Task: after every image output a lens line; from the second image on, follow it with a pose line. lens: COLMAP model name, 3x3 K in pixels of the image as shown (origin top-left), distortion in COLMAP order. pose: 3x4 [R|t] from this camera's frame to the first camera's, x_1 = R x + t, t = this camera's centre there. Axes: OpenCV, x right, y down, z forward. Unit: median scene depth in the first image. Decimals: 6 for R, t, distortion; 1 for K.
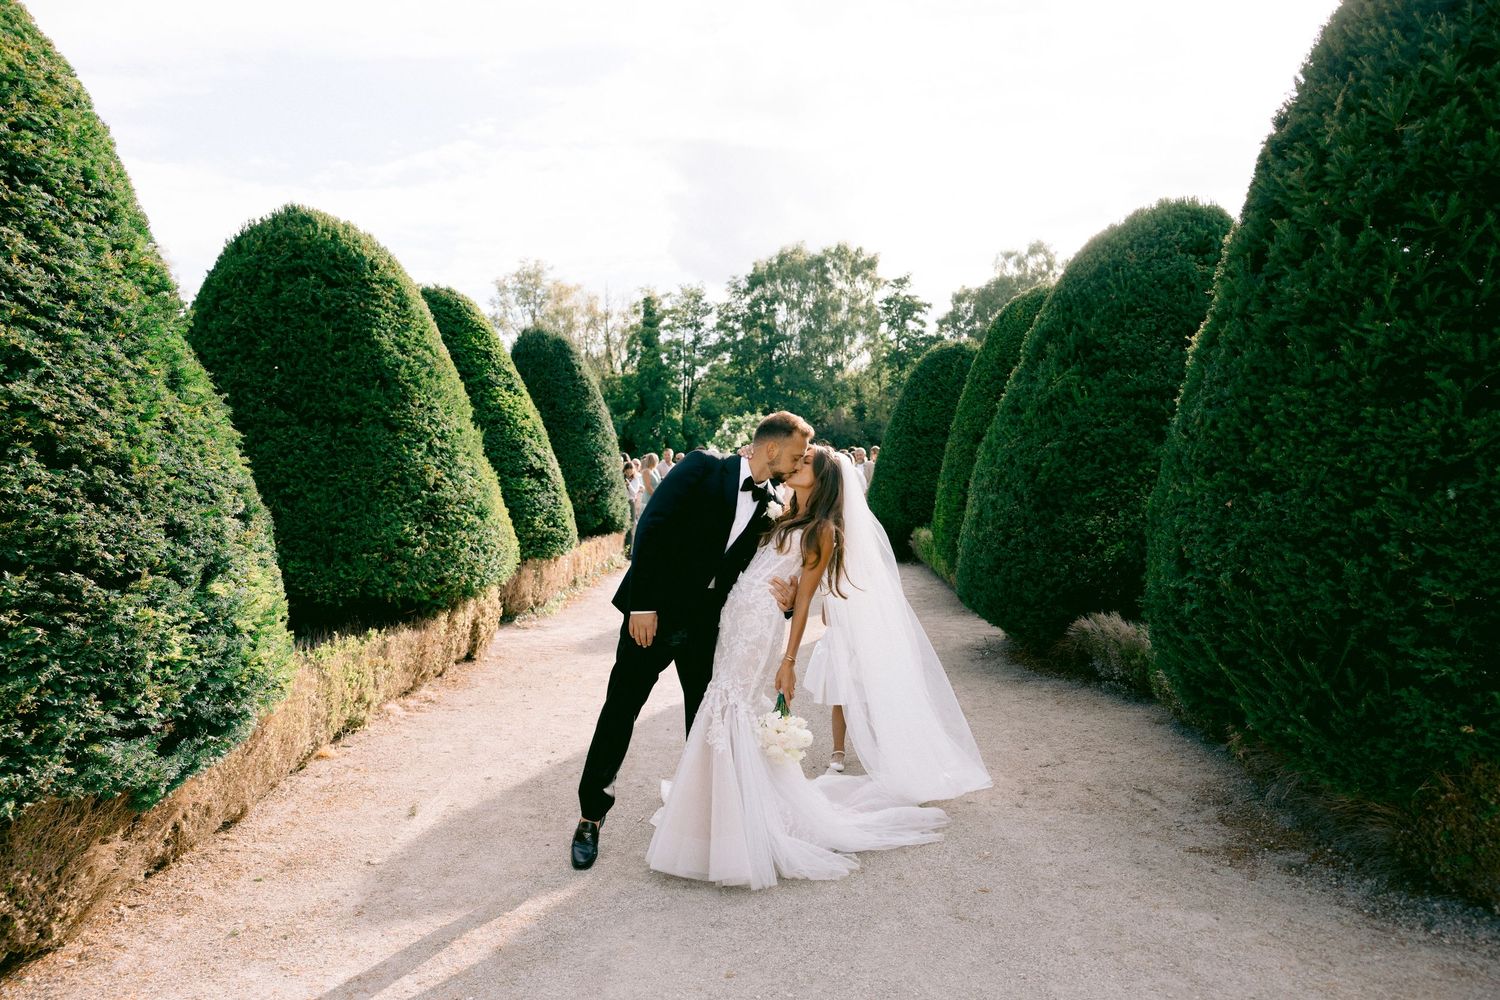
lens RADIAL K [[1340.1, 0, 750.0], [0, 1340.1, 500.0], [0, 0, 1]] dist [-0.012061, -0.003405]
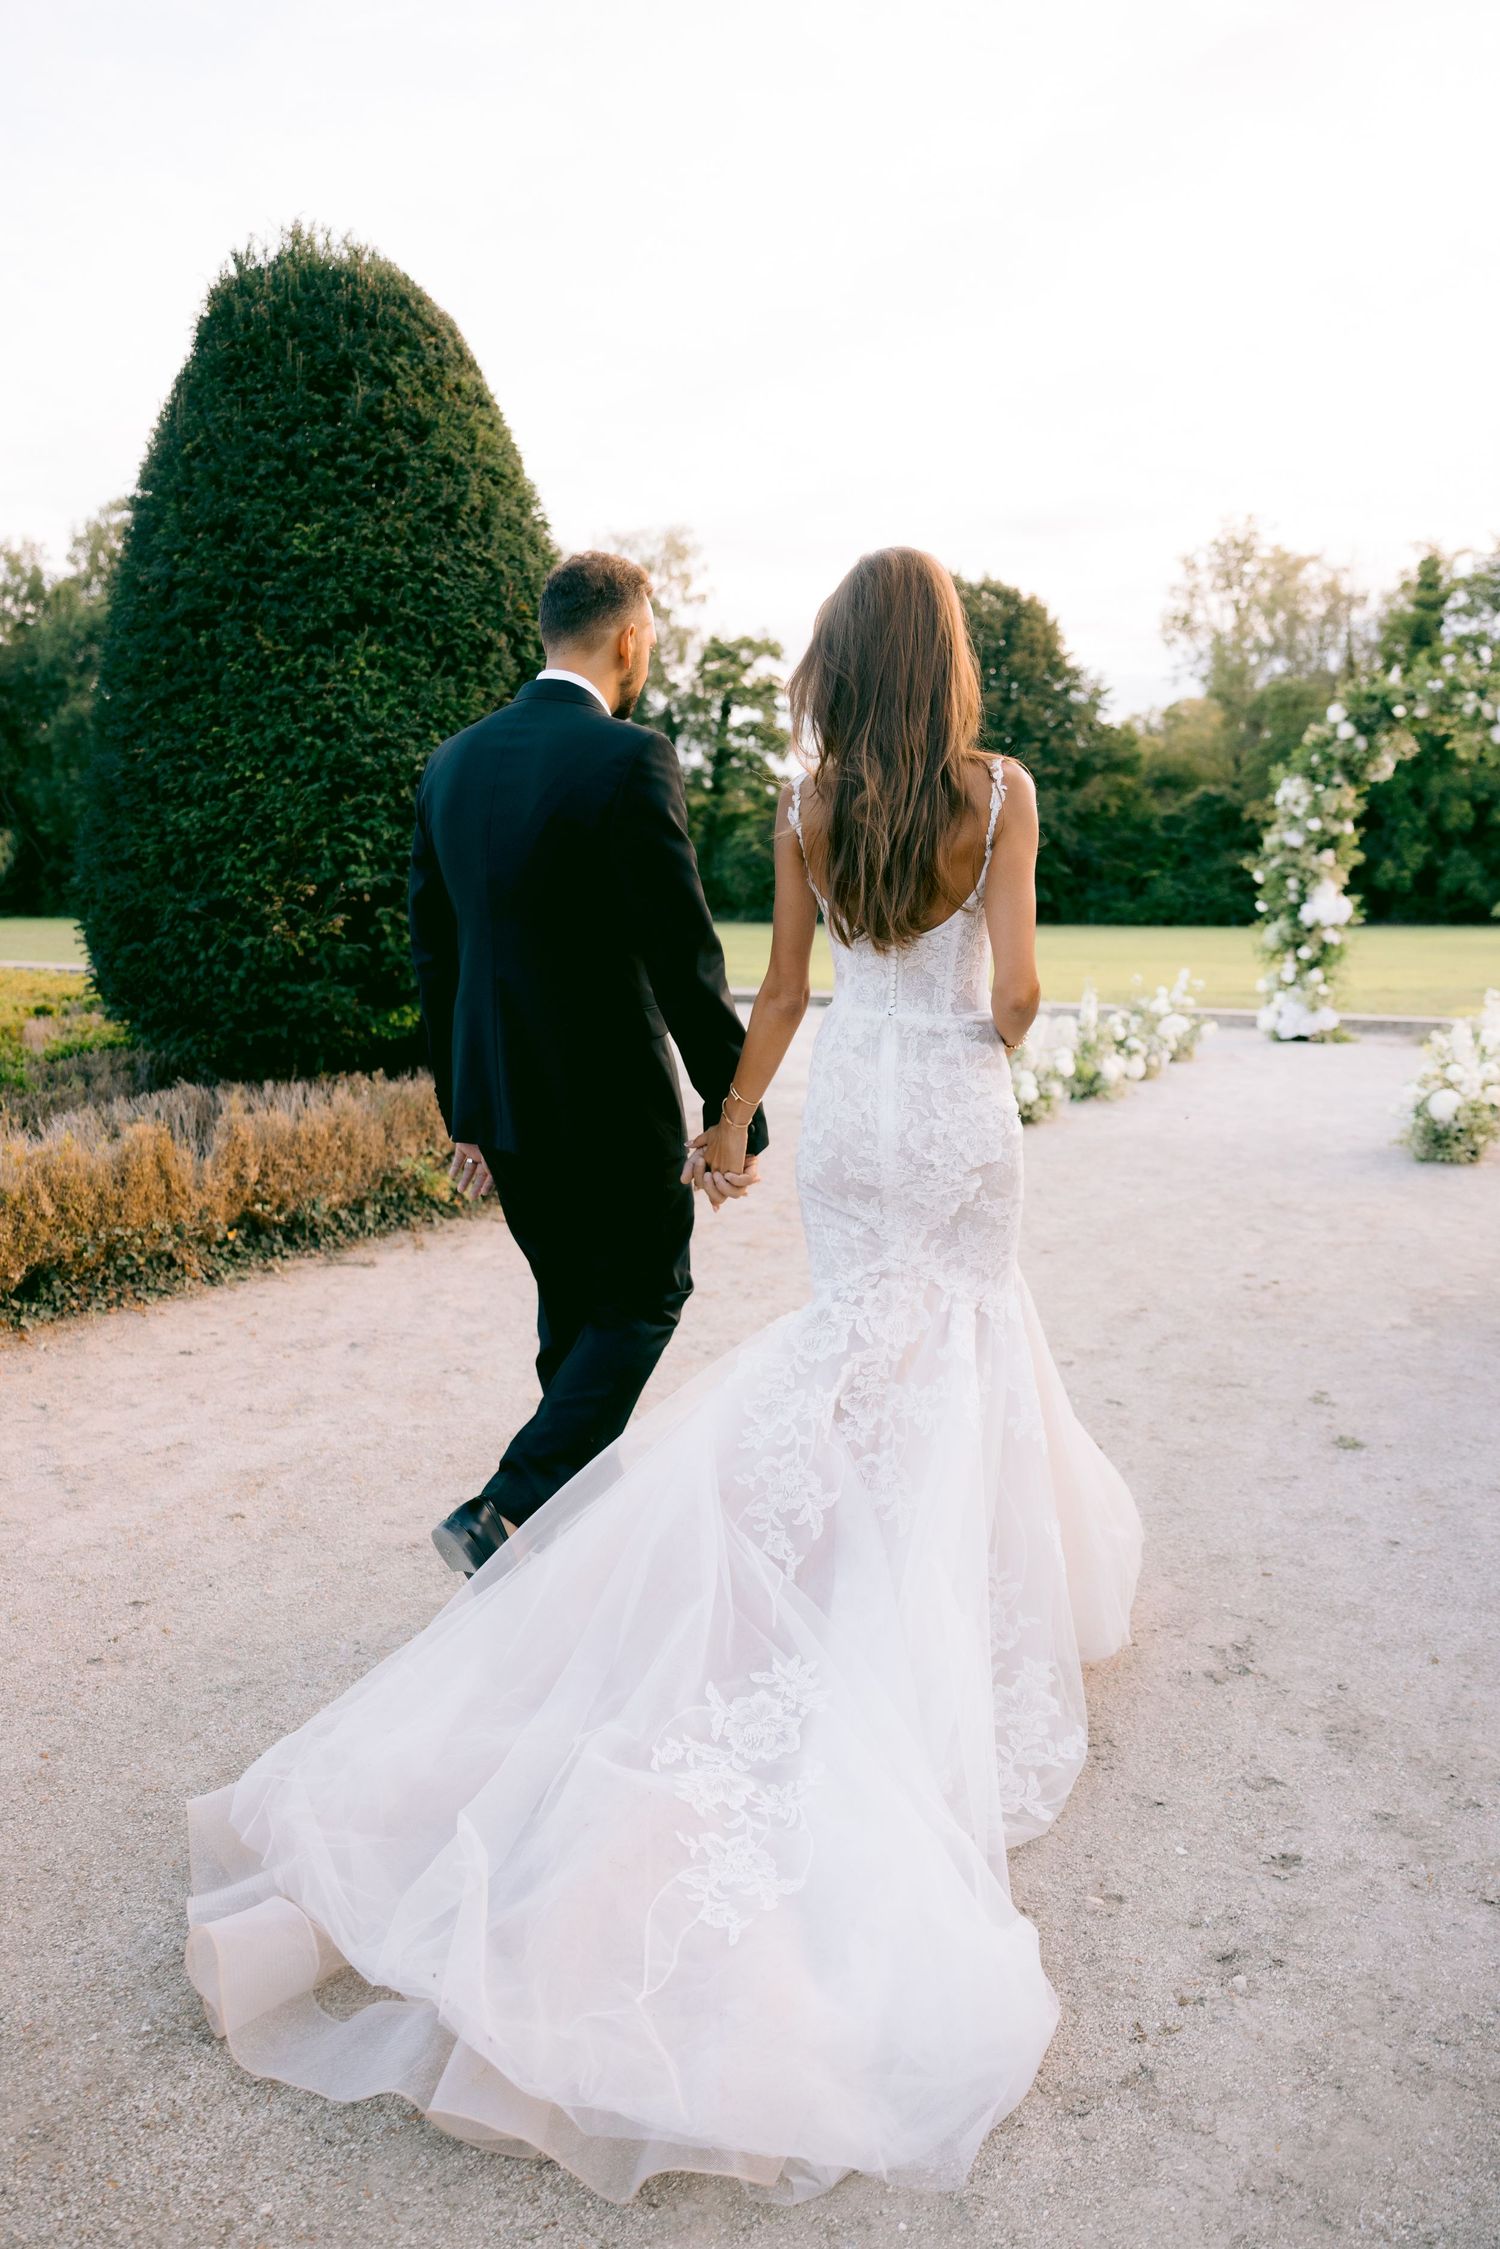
lens RADIAL K [[1552.4, 0, 750.0], [0, 1552.4, 1124.5], [0, 0, 1]] dist [-0.008123, -0.001023]
pose [[0.872185, 0.103367, -0.478130, 0.012380], [-0.029950, 0.986870, 0.158717, -0.007281], [0.488258, -0.124111, 0.863829, 0.241764]]
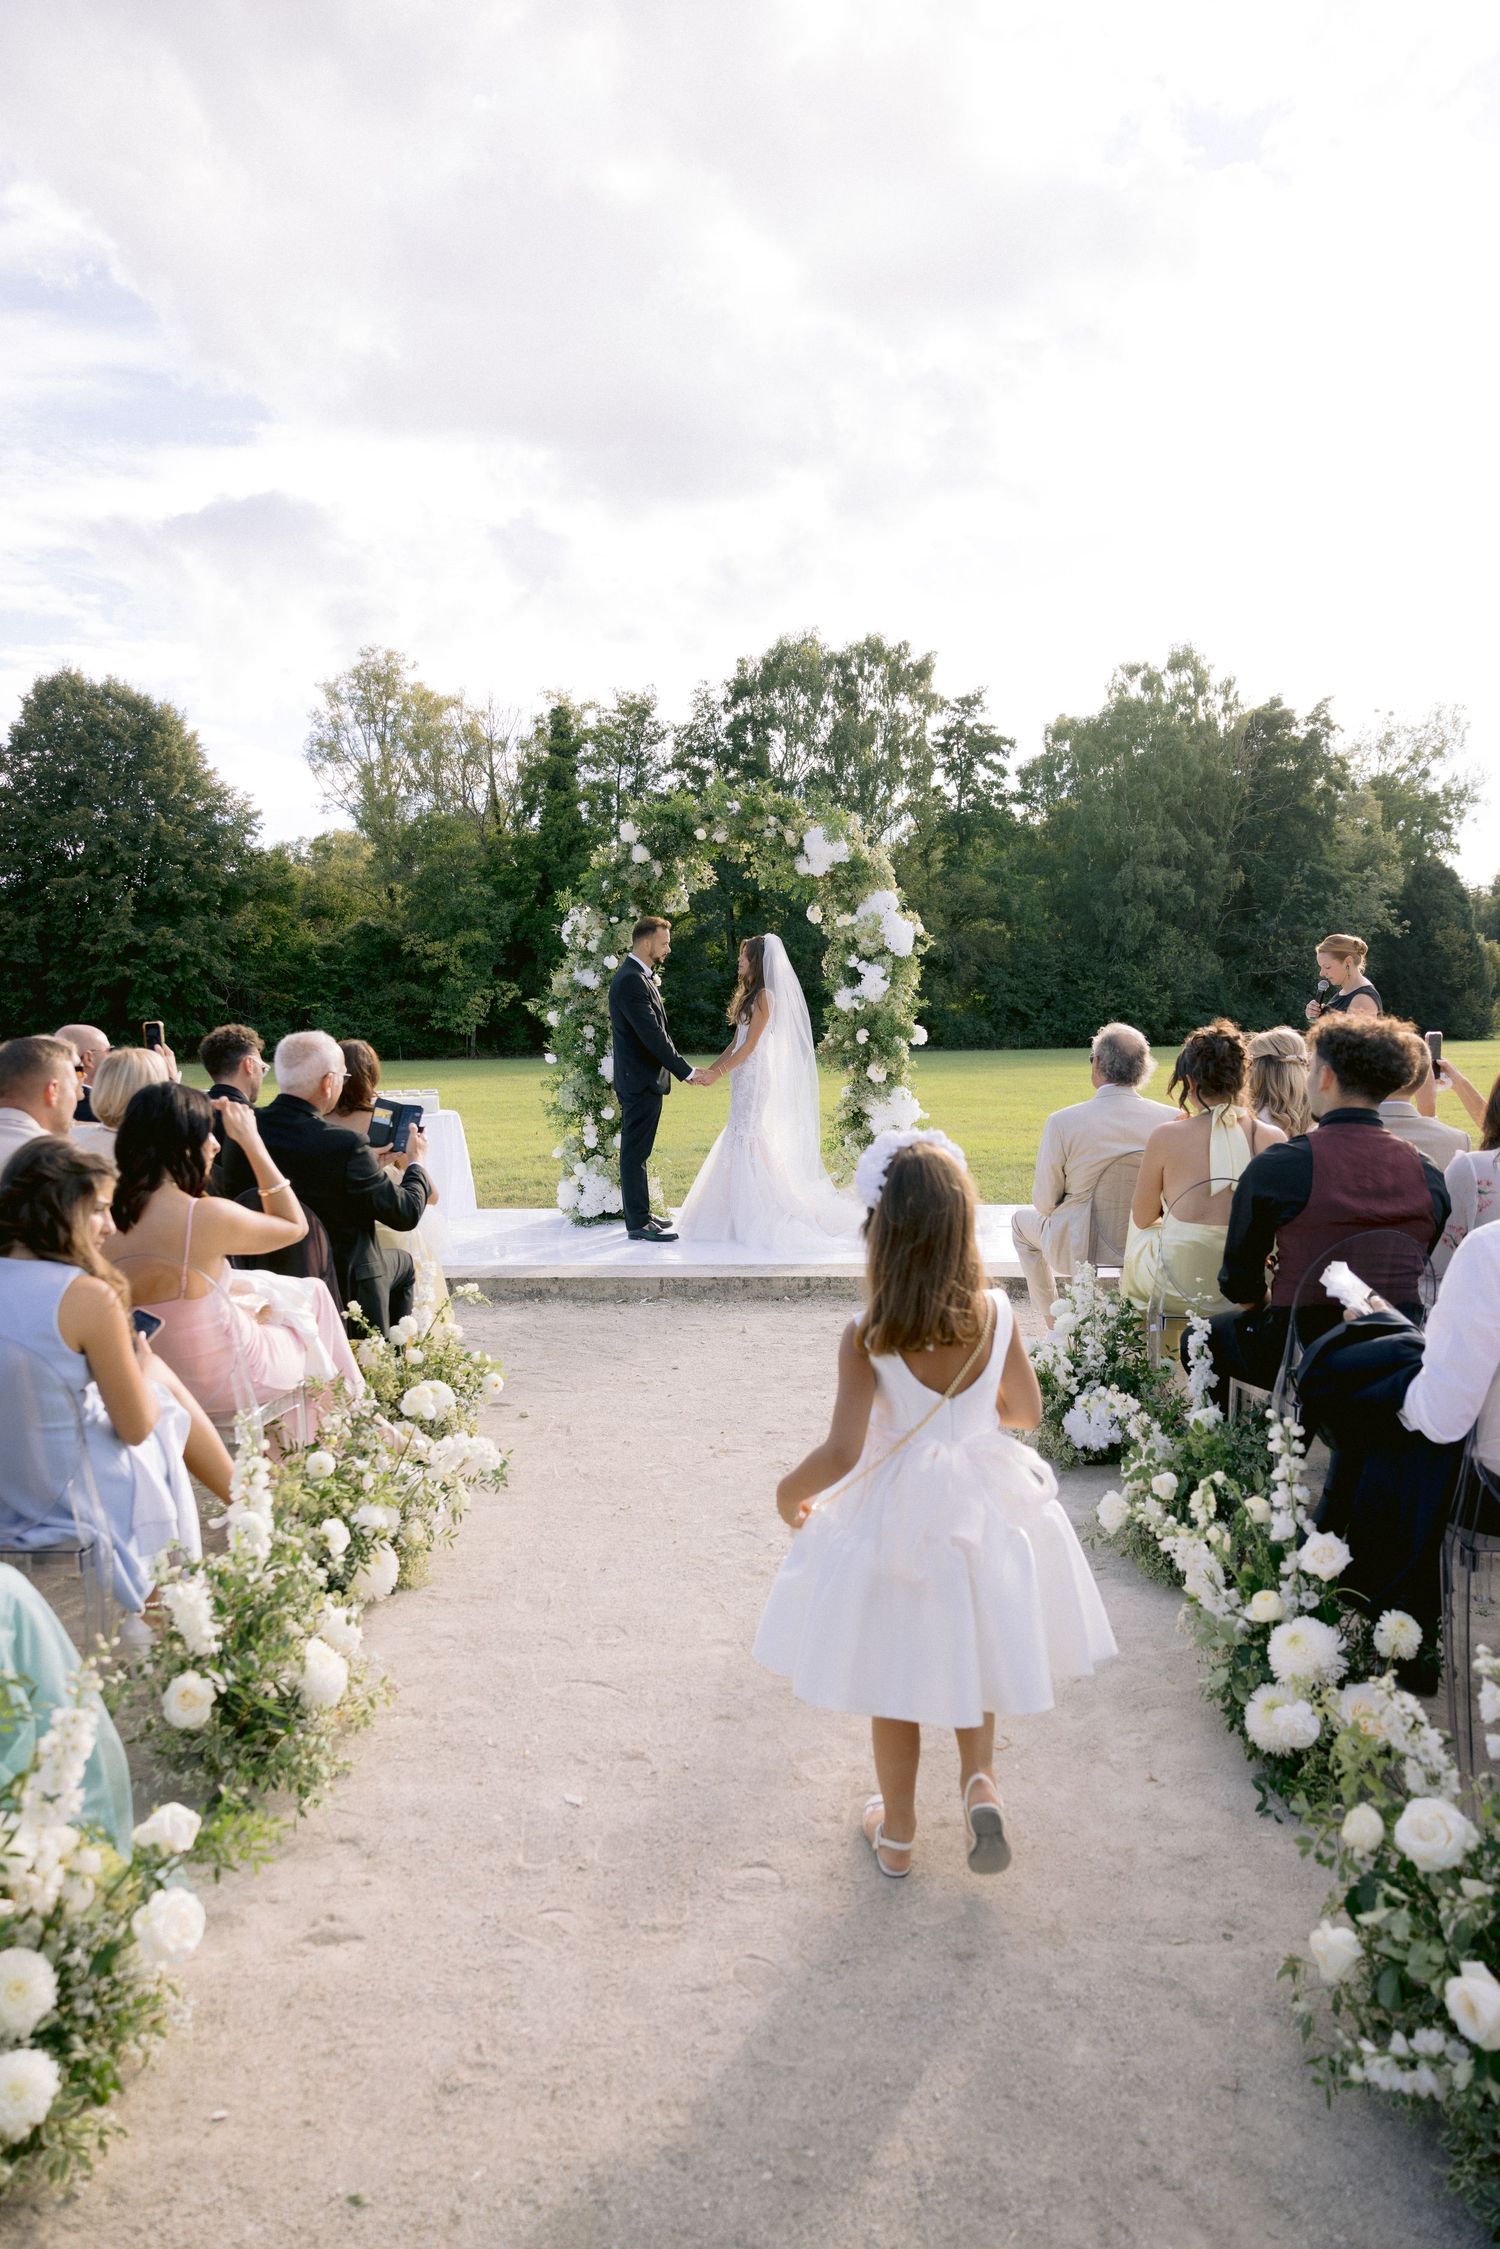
lens RADIAL K [[1552.4, 0, 750.0], [0, 1552.4, 1124.5], [0, 0, 1]] dist [-0.008123, -0.001023]
pose [[0.999288, 0.025379, 0.027903, -0.004488], [-0.027063, 0.997726, 0.061727, -0.008561], [-0.026273, -0.062439, 0.997703, 0.271629]]
